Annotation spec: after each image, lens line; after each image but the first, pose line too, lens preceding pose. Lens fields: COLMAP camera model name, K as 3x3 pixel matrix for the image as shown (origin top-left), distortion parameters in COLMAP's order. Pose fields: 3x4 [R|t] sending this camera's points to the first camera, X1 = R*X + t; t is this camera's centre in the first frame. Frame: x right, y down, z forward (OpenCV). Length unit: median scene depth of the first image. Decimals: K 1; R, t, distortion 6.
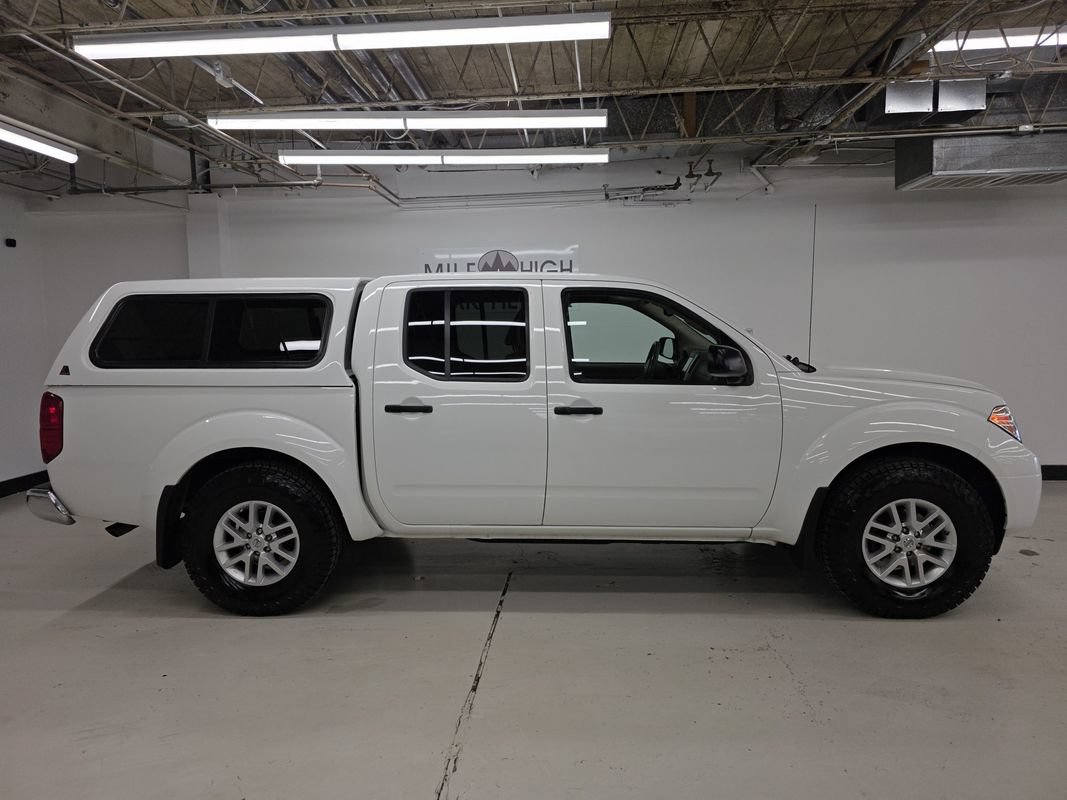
lens RADIAL K [[703.0, 0, 530.8], [0, 703.0, 418.7], [0, 0, 1]] dist [0.043187, -0.034684]
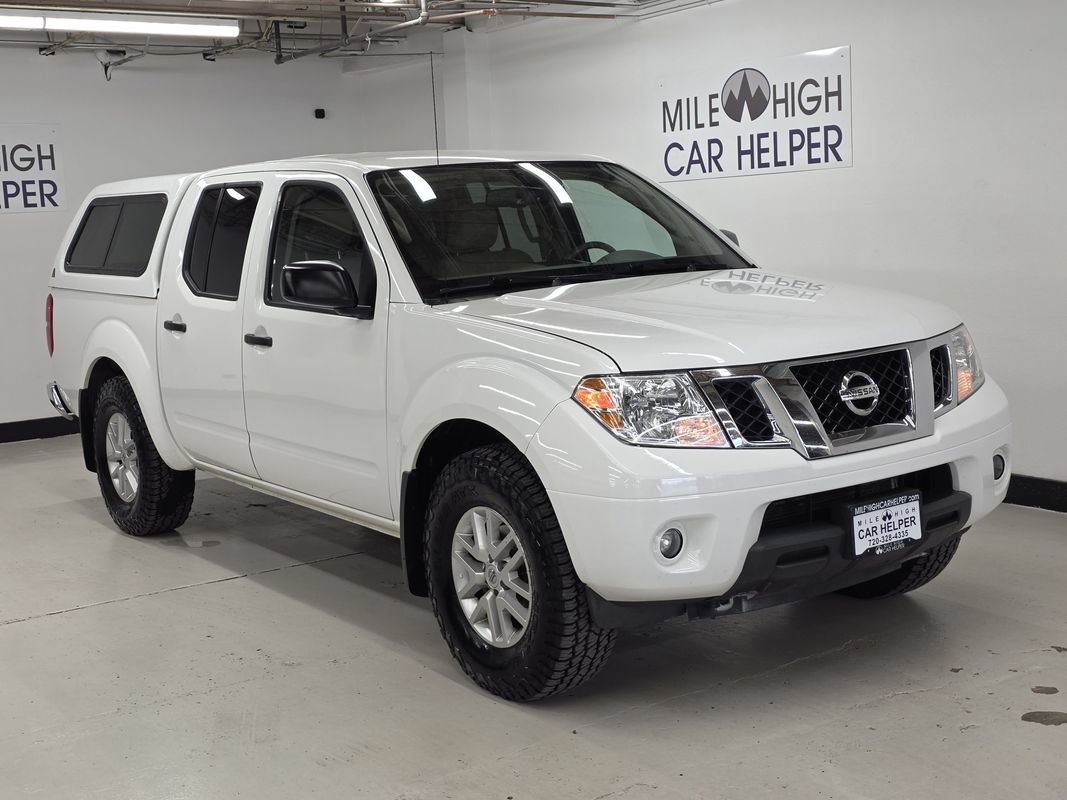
lens RADIAL K [[1406.6, 0, 520.1], [0, 1406.6, 427.1], [0, 0, 1]] dist [0.076036, 0.000000]
pose [[0.623189, 0.106728, -0.774754, 1.156625], [-0.057826, 0.994221, 0.090447, -0.057958], [0.779930, -0.011565, 0.625760, 0.171606]]
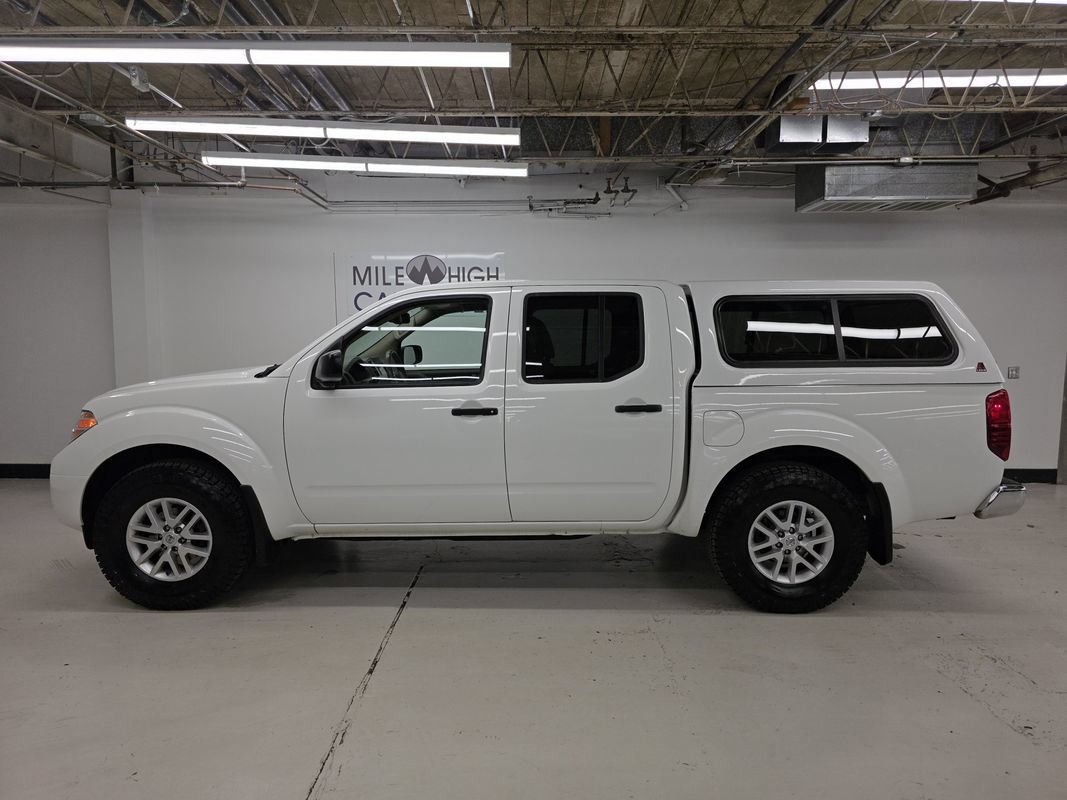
lens RADIAL K [[703.0, 0, 533.4], [0, 703.0, 418.5], [0, 0, 1]] dist [0.043187, -0.034684]
pose [[0.996864, 0.011833, 0.078245, 0.046685], [-0.011547, 0.999925, -0.004109, 0.001257], [-0.078287, 0.003193, 0.996926, -0.051302]]
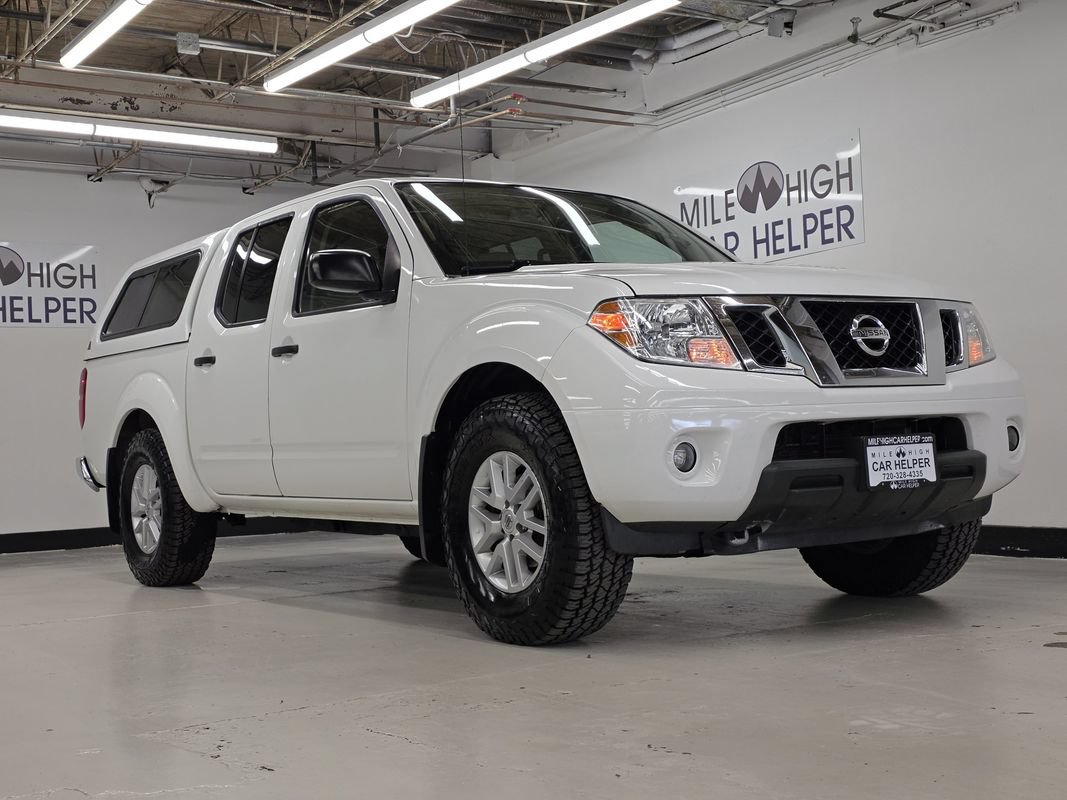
lens RADIAL K [[1406.6, 0, 518.9], [0, 1406.6, 450.8], [0, 0, 1]] dist [0.076036, 0.000000]
pose [[0.607930, -0.006030, -0.793968, 1.182784], [-0.066599, 0.996060, -0.058558, 0.140617], [0.791192, 0.088477, 0.605133, 0.173965]]
